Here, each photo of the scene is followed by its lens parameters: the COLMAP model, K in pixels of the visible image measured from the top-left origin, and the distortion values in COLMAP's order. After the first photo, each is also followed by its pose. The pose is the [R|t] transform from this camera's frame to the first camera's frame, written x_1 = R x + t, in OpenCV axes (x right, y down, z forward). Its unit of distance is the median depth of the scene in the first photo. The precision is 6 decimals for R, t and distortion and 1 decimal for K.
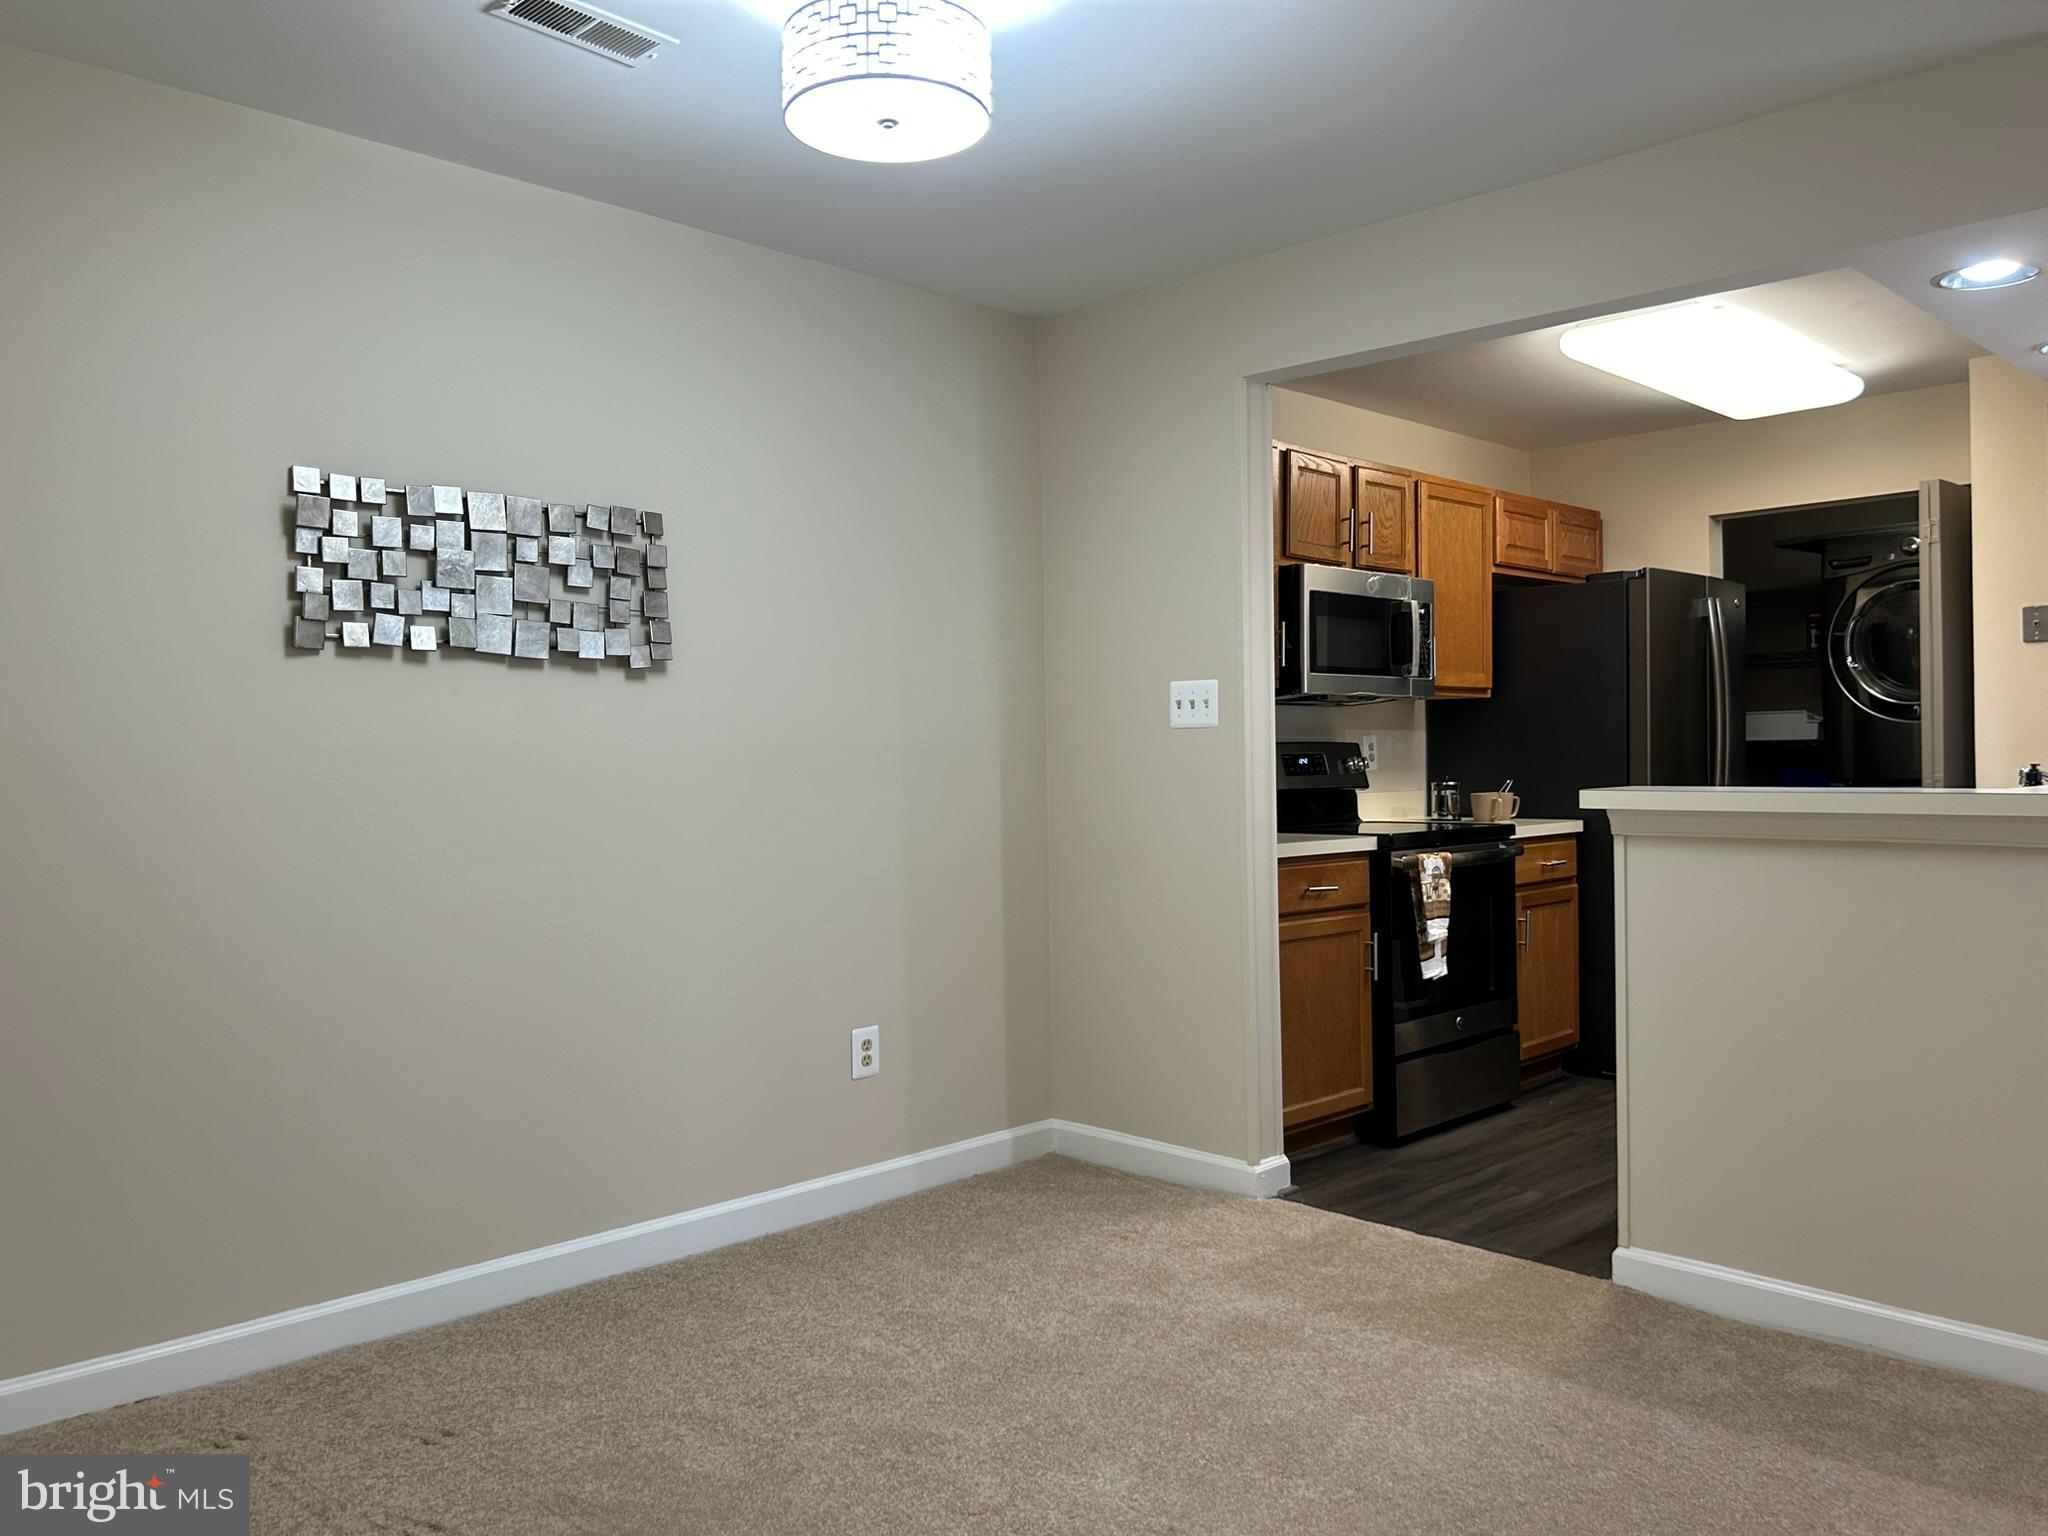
lens RADIAL K [[1544.4, 0, 1007.1], [0, 1544.4, 763.8], [0, 0, 1]] dist [0.049393, -0.065767]
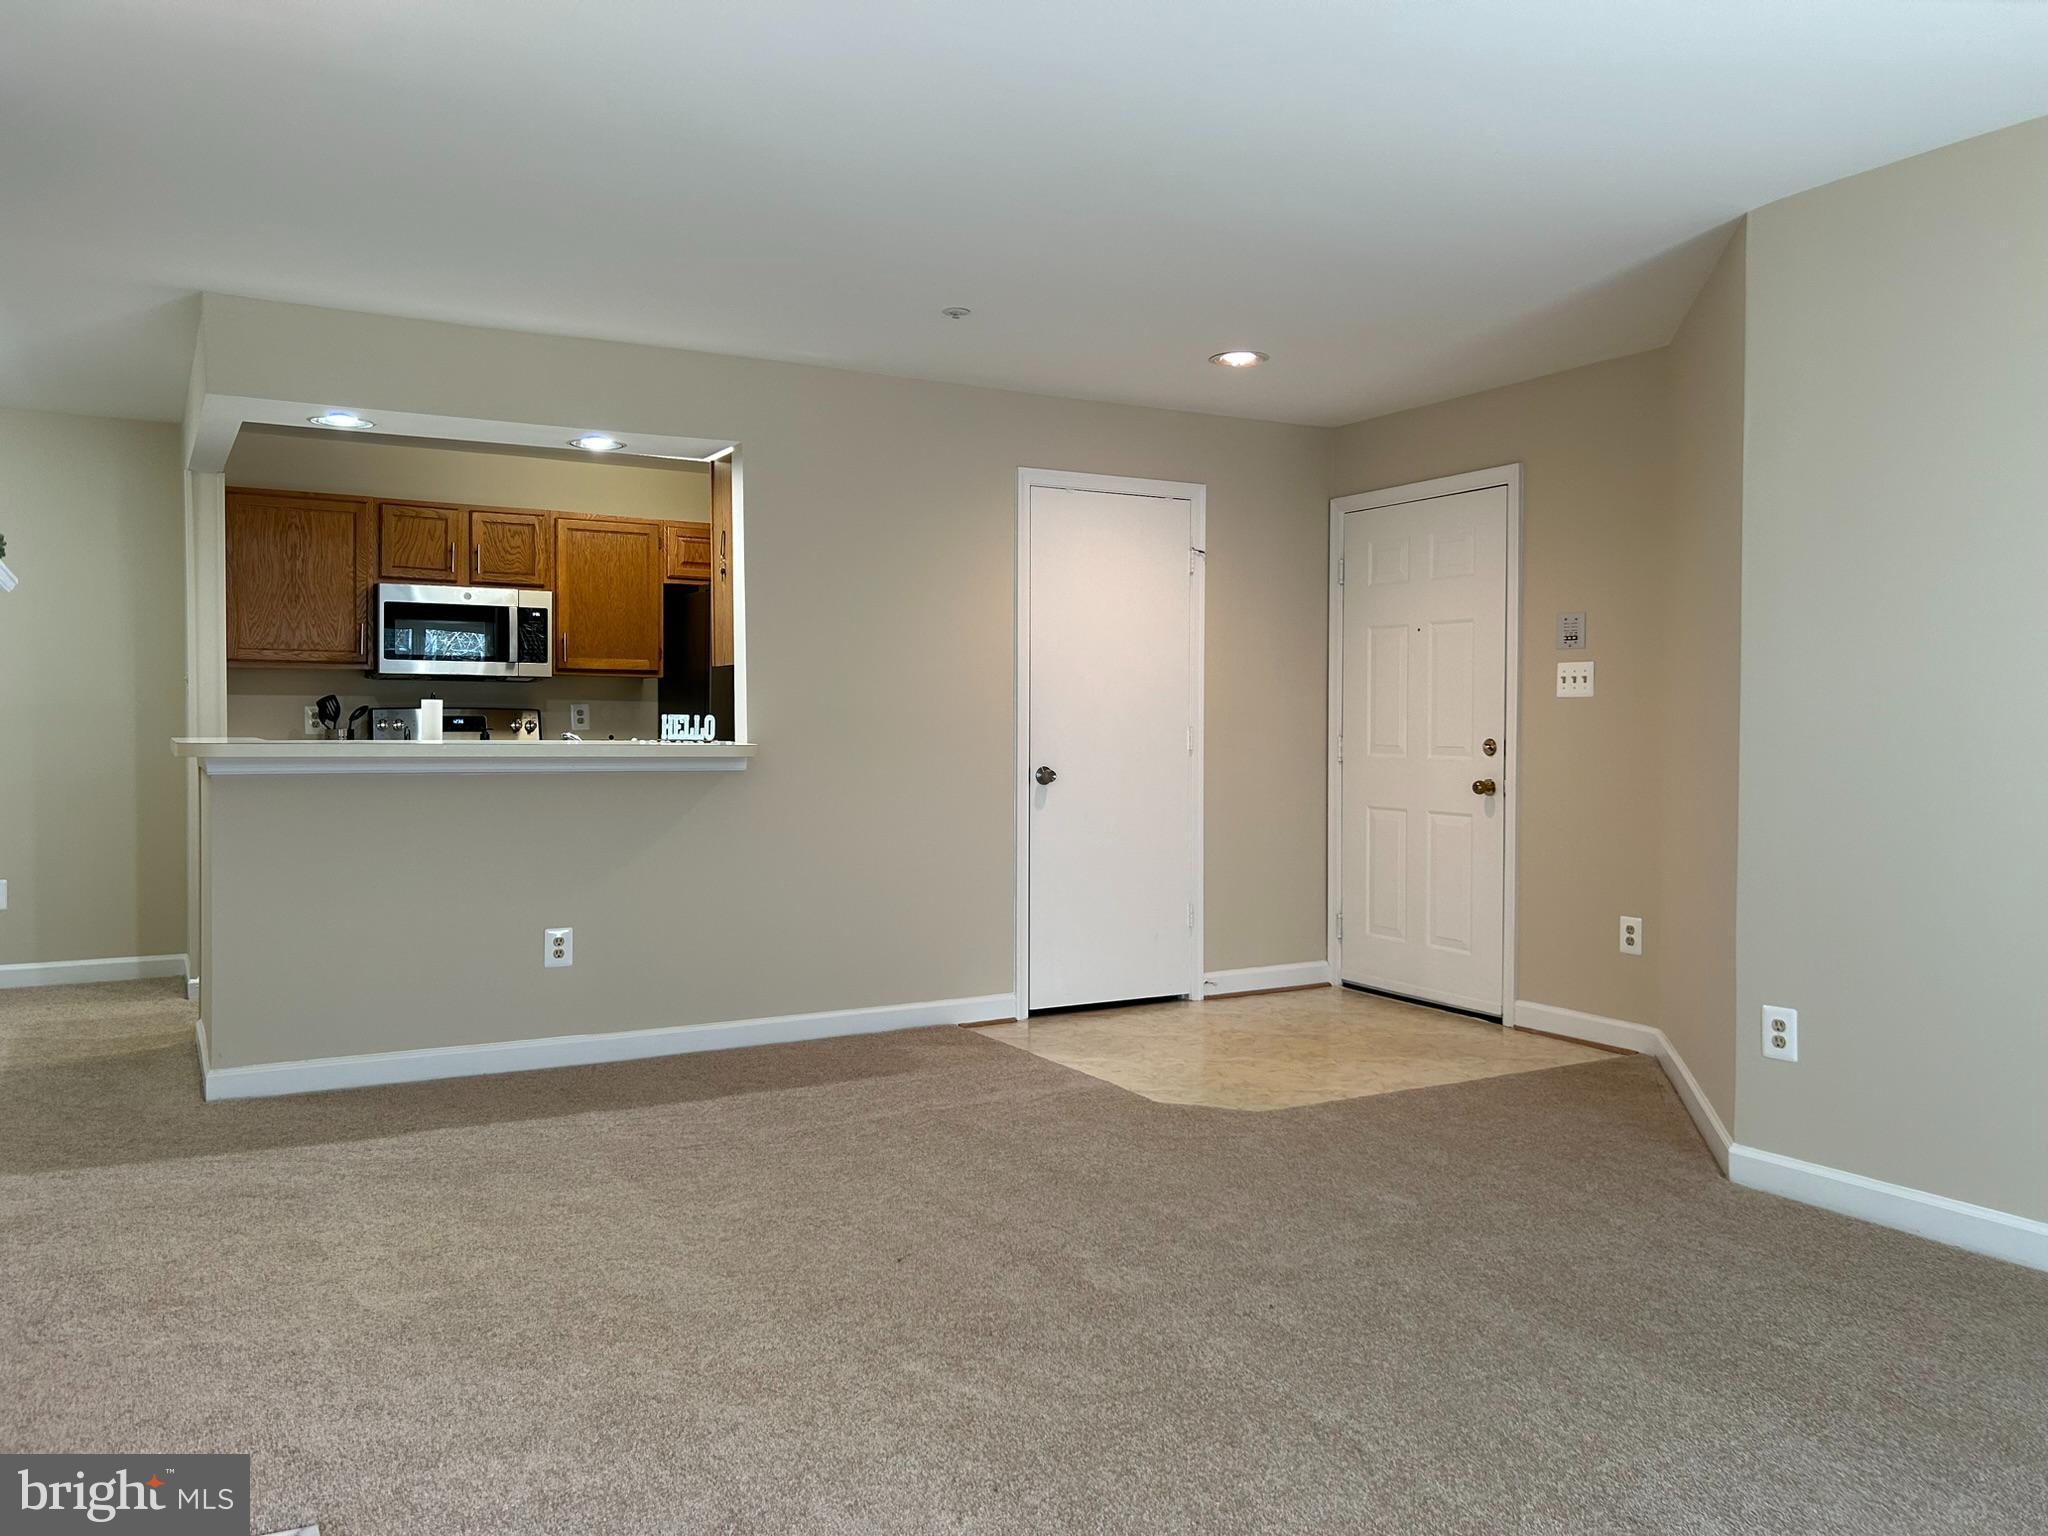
lens RADIAL K [[1544.4, 0, 1034.7], [0, 1544.4, 753.9], [0, 0, 1]] dist [0.049393, -0.065767]
pose [[0.967236, 0.025066, -0.252638, 1.175869], [-0.020685, 0.999586, 0.019983, -0.012539], [0.253035, -0.014102, 0.967354, -0.252140]]
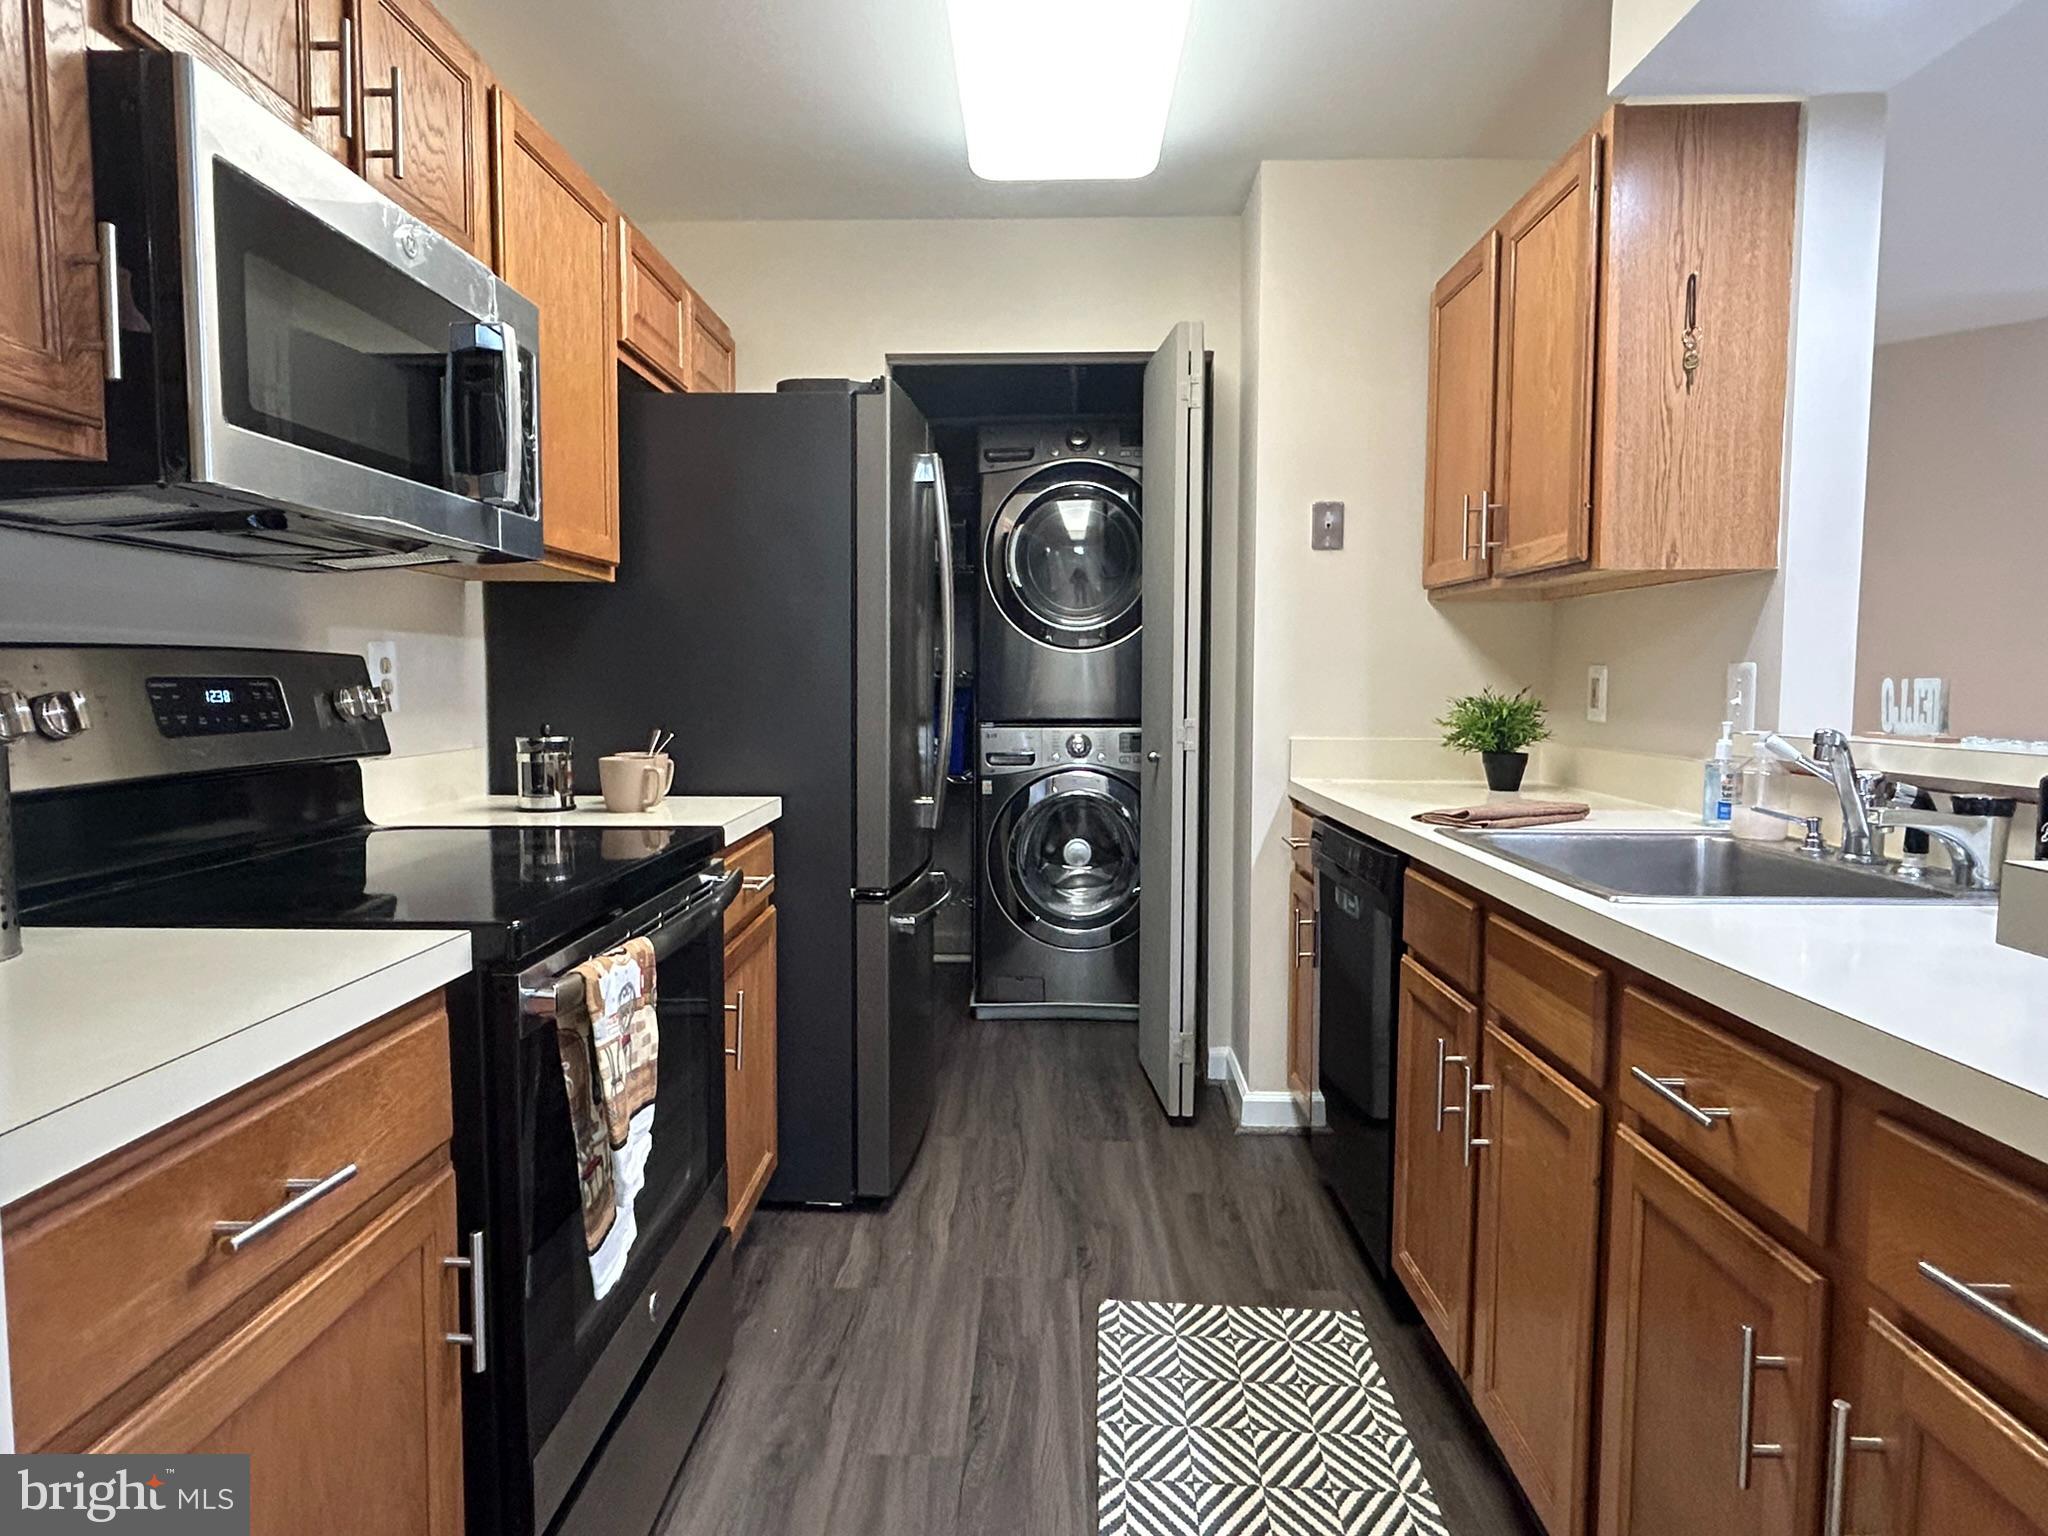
lens RADIAL K [[1170.1, 0, 1016.6], [0, 1170.1, 757.9], [0, 0, 1]] dist [-0.010520, 0.006363]
pose [[0.716637, -0.031082, 0.696754, 0.147209], [-0.010482, 0.998414, 0.055320, -0.005121], [-0.697368, -0.046948, 0.715174, 0.728943]]
